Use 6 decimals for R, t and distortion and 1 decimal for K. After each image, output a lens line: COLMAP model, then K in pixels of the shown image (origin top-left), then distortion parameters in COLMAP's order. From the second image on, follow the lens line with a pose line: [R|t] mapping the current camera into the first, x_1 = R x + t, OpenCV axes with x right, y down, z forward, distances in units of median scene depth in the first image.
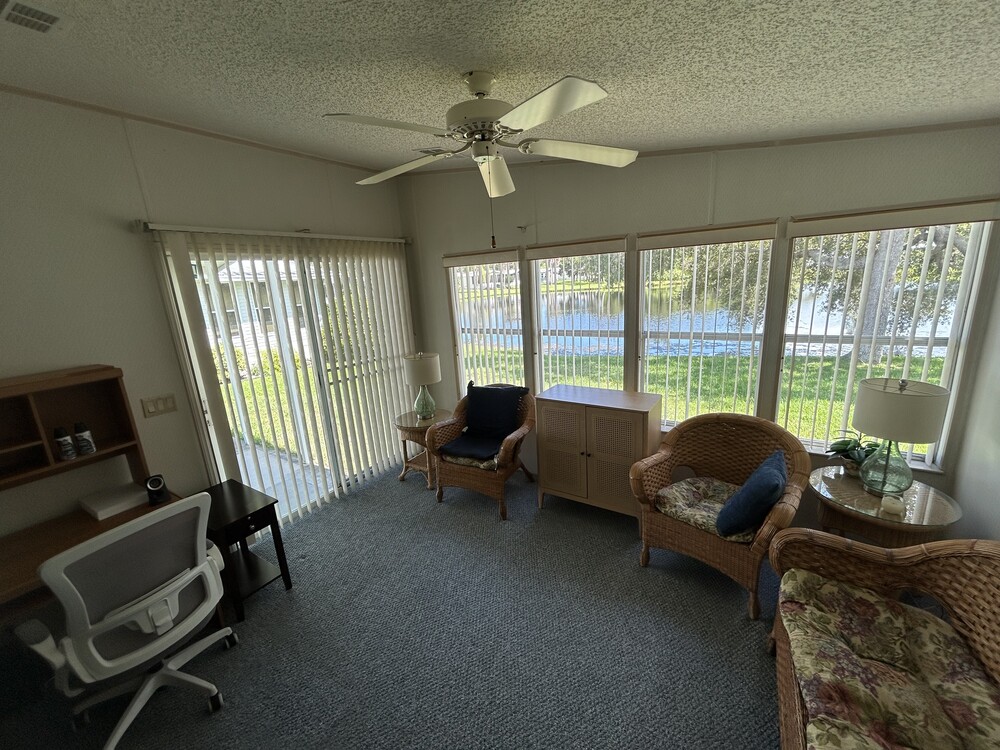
lens RADIAL K [[402.3, 0, 500.0], [0, 402.3, 375.0], [0, 0, 1]] dist [-0.001190, 0.000464]
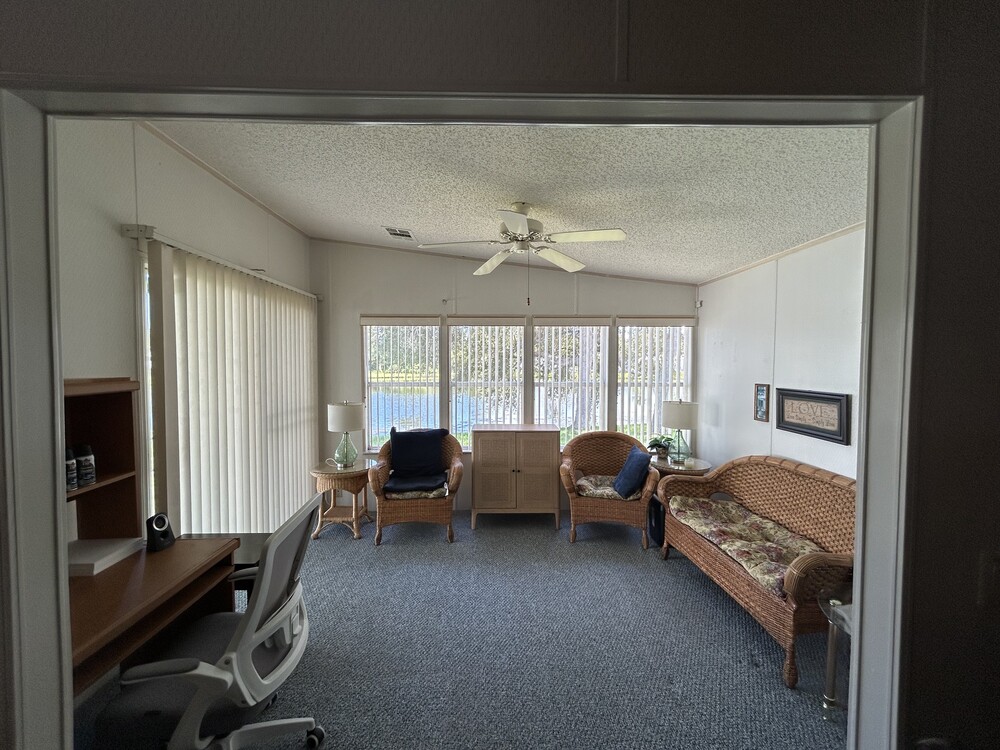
lens RADIAL K [[402.3, 0, 500.0], [0, 402.3, 375.0], [0, 0, 1]] dist [-0.001190, 0.000464]
pose [[0.826481, 0.044217, 0.561225, -0.652461], [0.080575, 0.977356, -0.195660, 0.164137], [-0.557168, 0.206930, 0.804204, -0.091683]]
